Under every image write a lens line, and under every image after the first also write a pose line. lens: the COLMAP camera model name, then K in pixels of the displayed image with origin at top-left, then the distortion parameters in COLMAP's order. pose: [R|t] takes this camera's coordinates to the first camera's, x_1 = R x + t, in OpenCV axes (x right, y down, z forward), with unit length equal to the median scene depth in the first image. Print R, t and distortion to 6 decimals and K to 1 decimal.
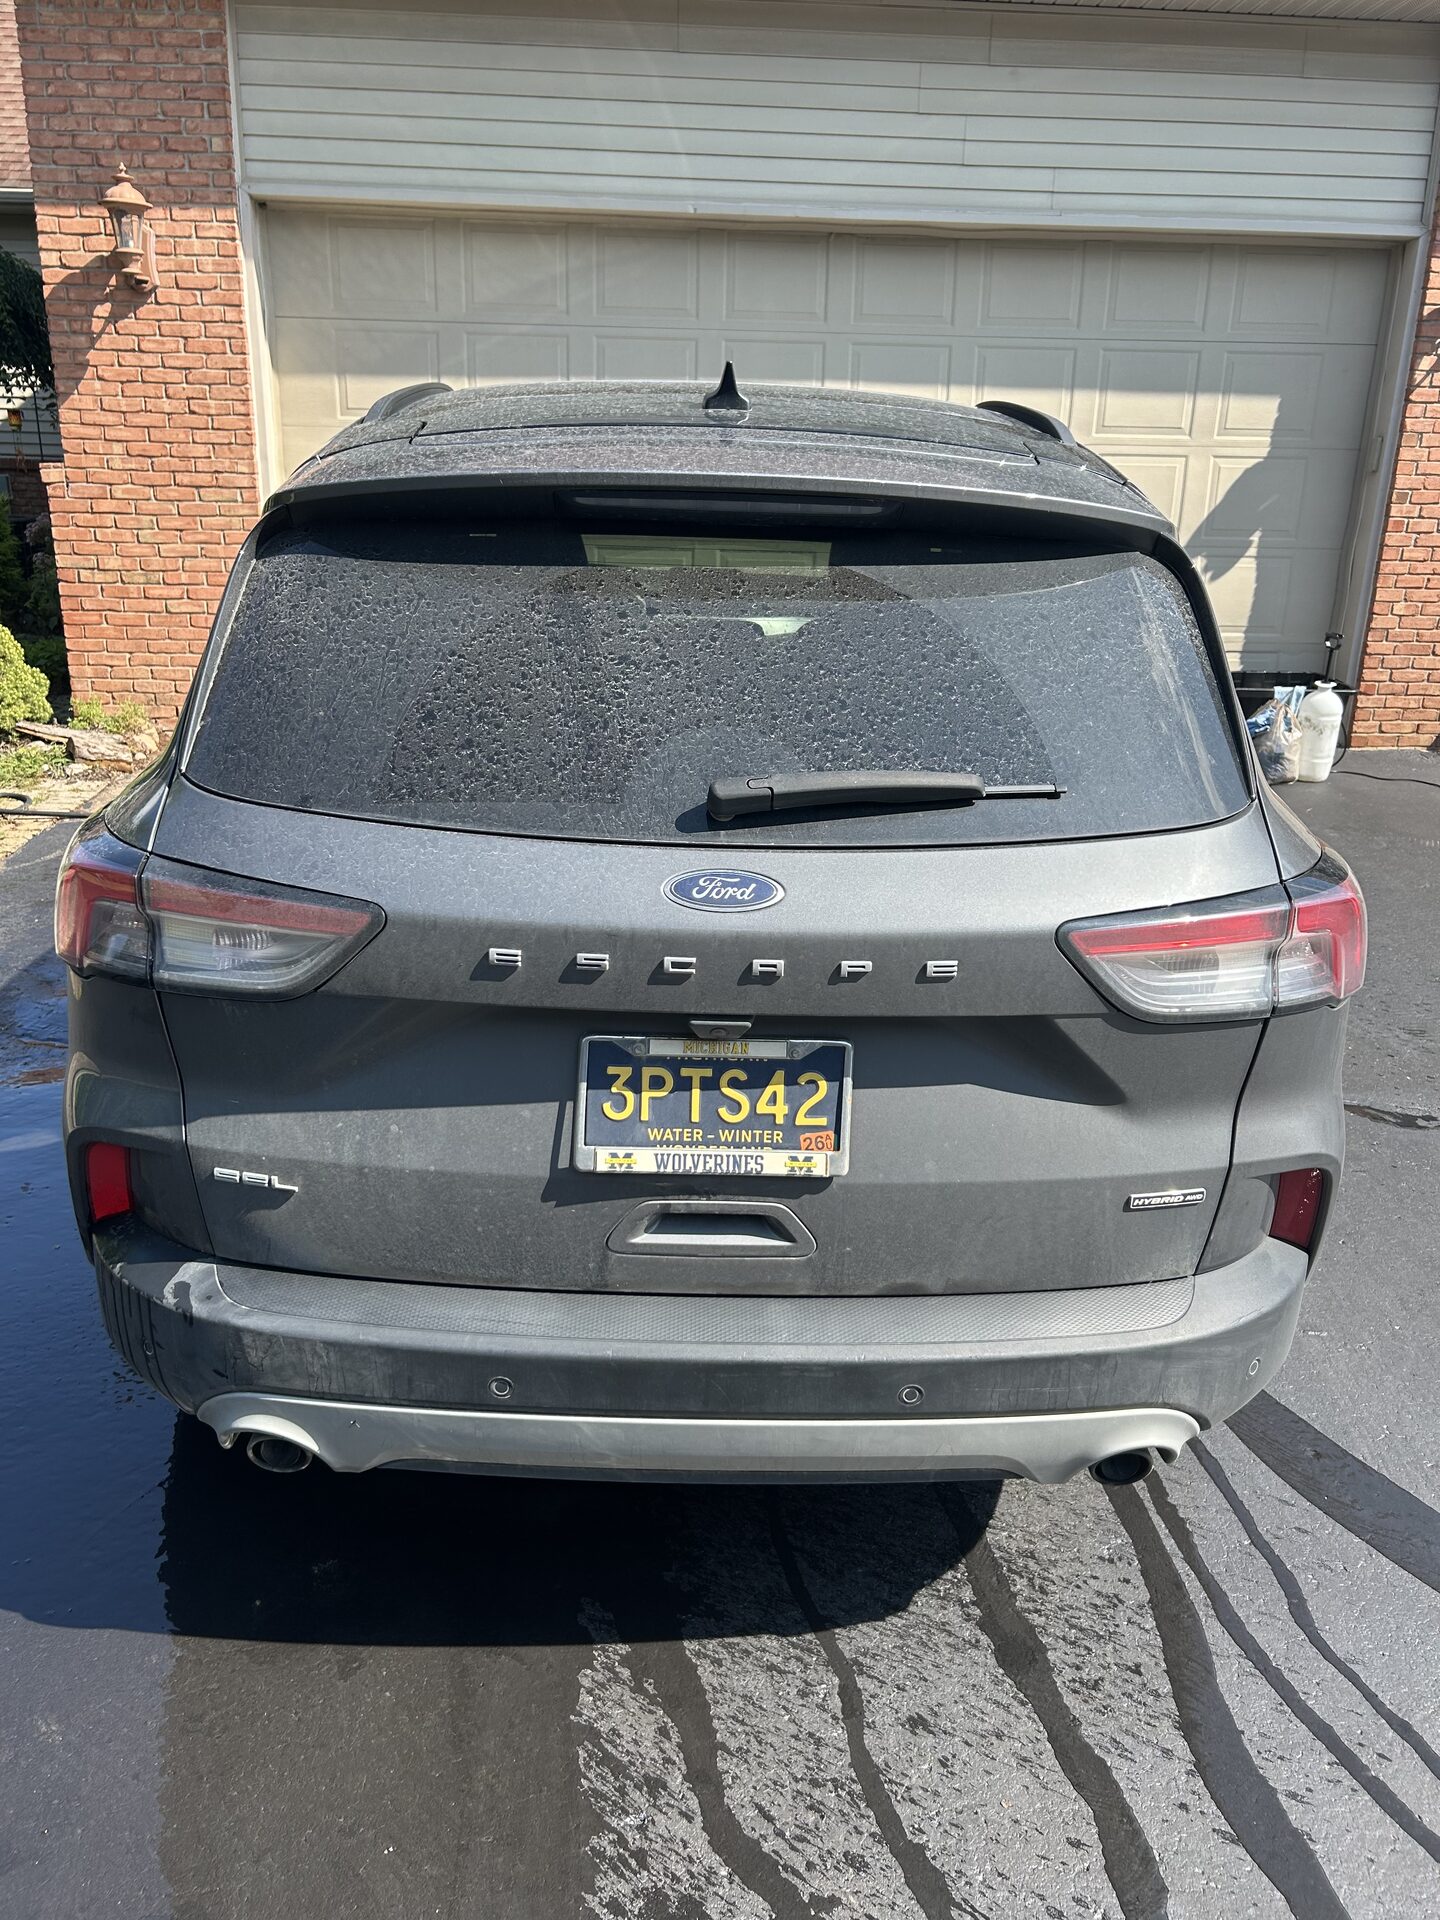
lens RADIAL K [[1457.9, 0, 720.0], [0, 1457.9, 960.0], [0, 0, 1]] dist [0.058376, -0.061512]
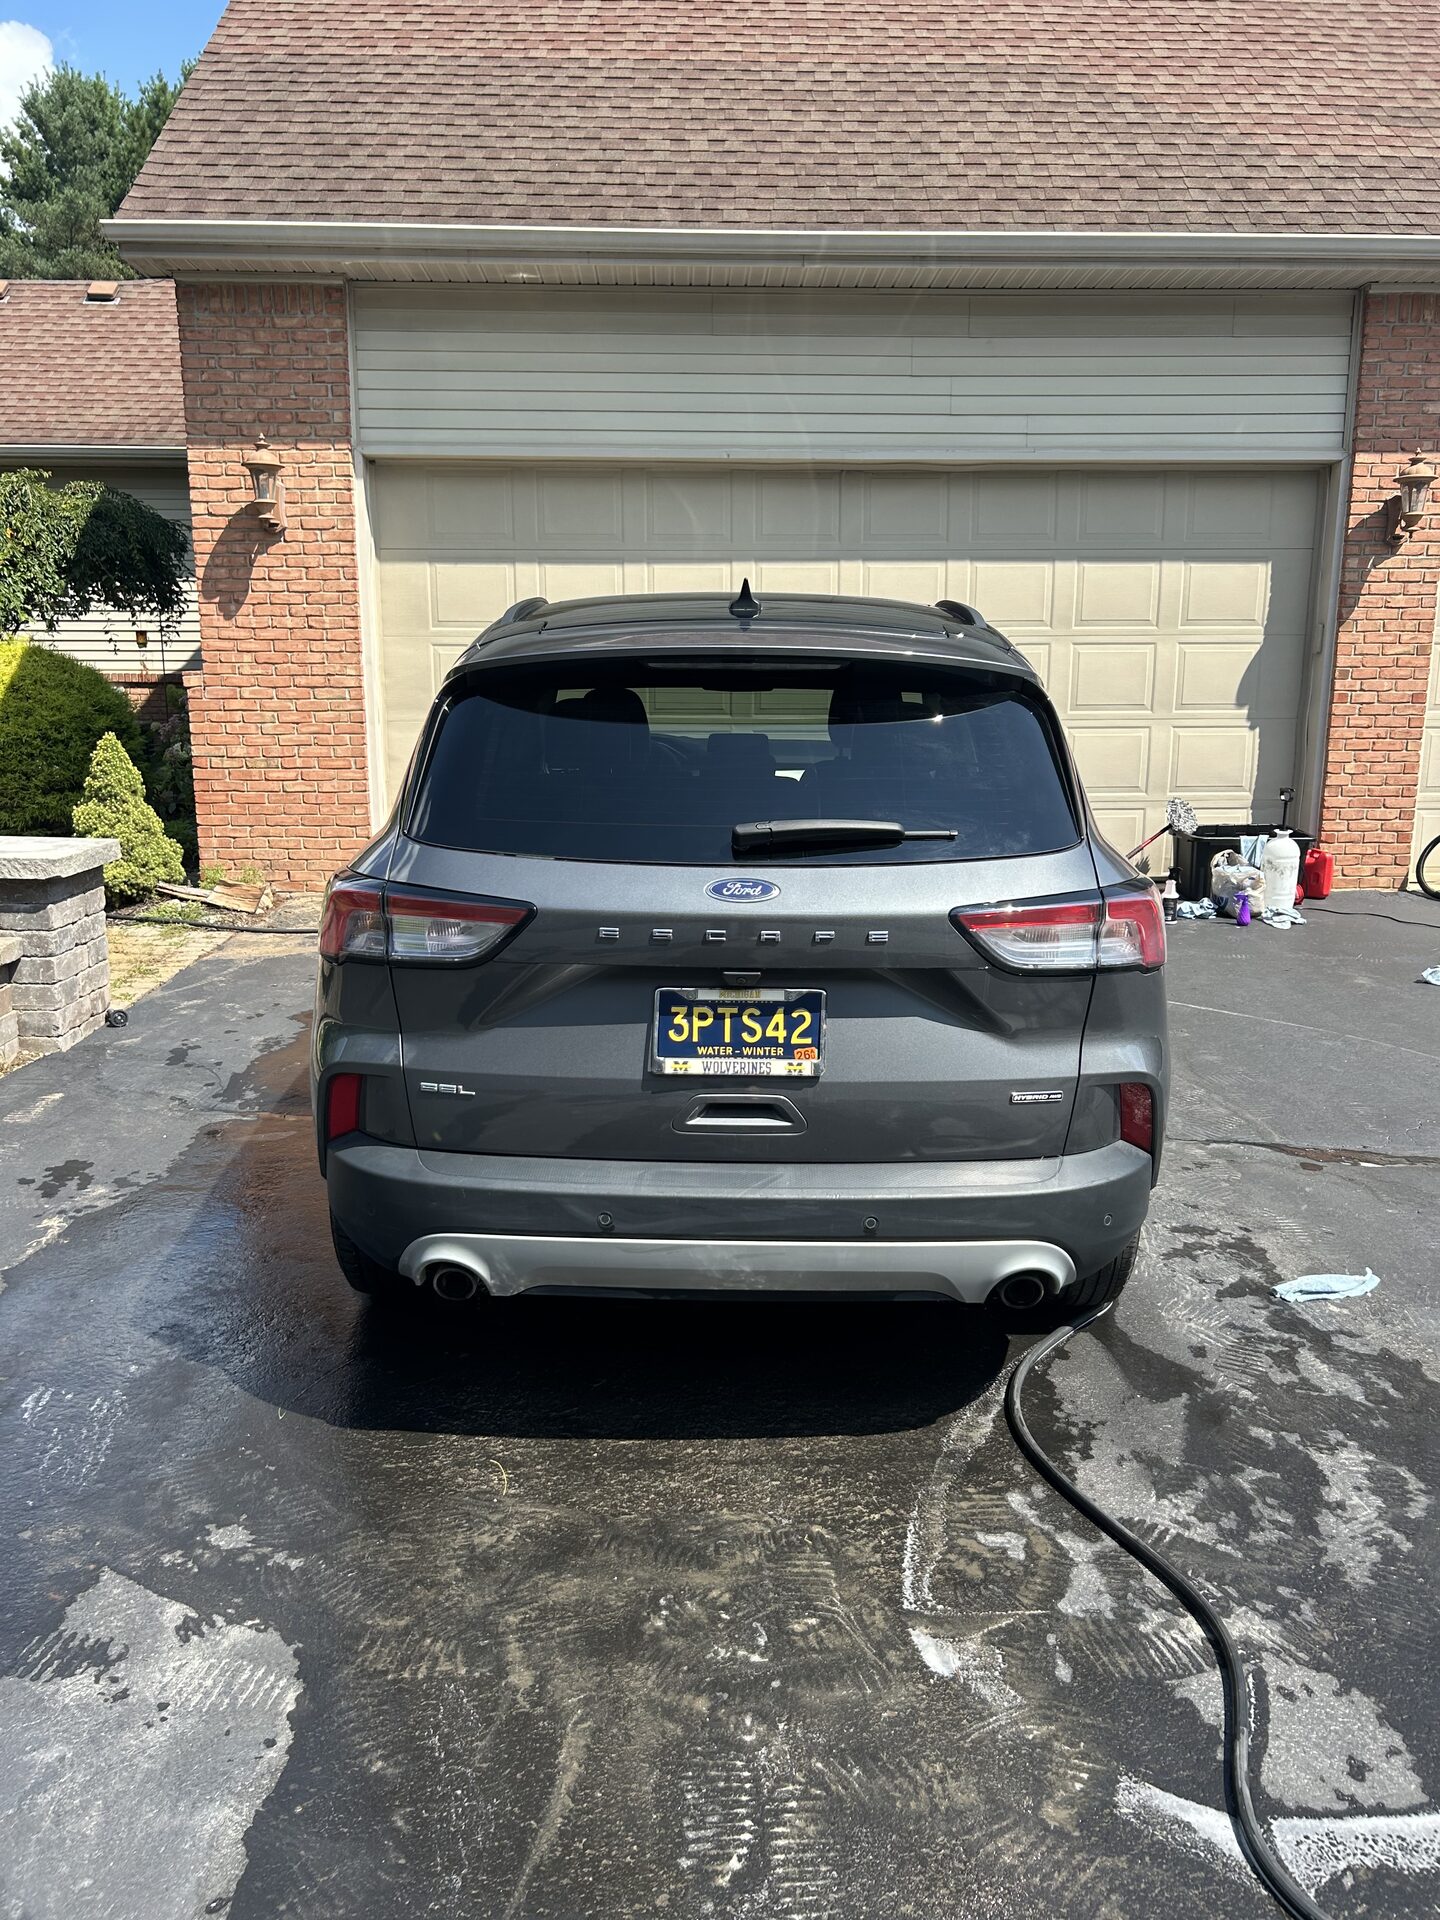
lens RADIAL K [[1457.9, 0, 720.0], [0, 1457.9, 960.0], [0, 0, 1]] dist [0.058376, -0.061512]
pose [[0.999421, -0.016063, -0.029985, 0.015309], [0.012079, 0.991623, -0.128600, 0.145860], [0.031799, 0.128163, 0.991243, -0.369267]]
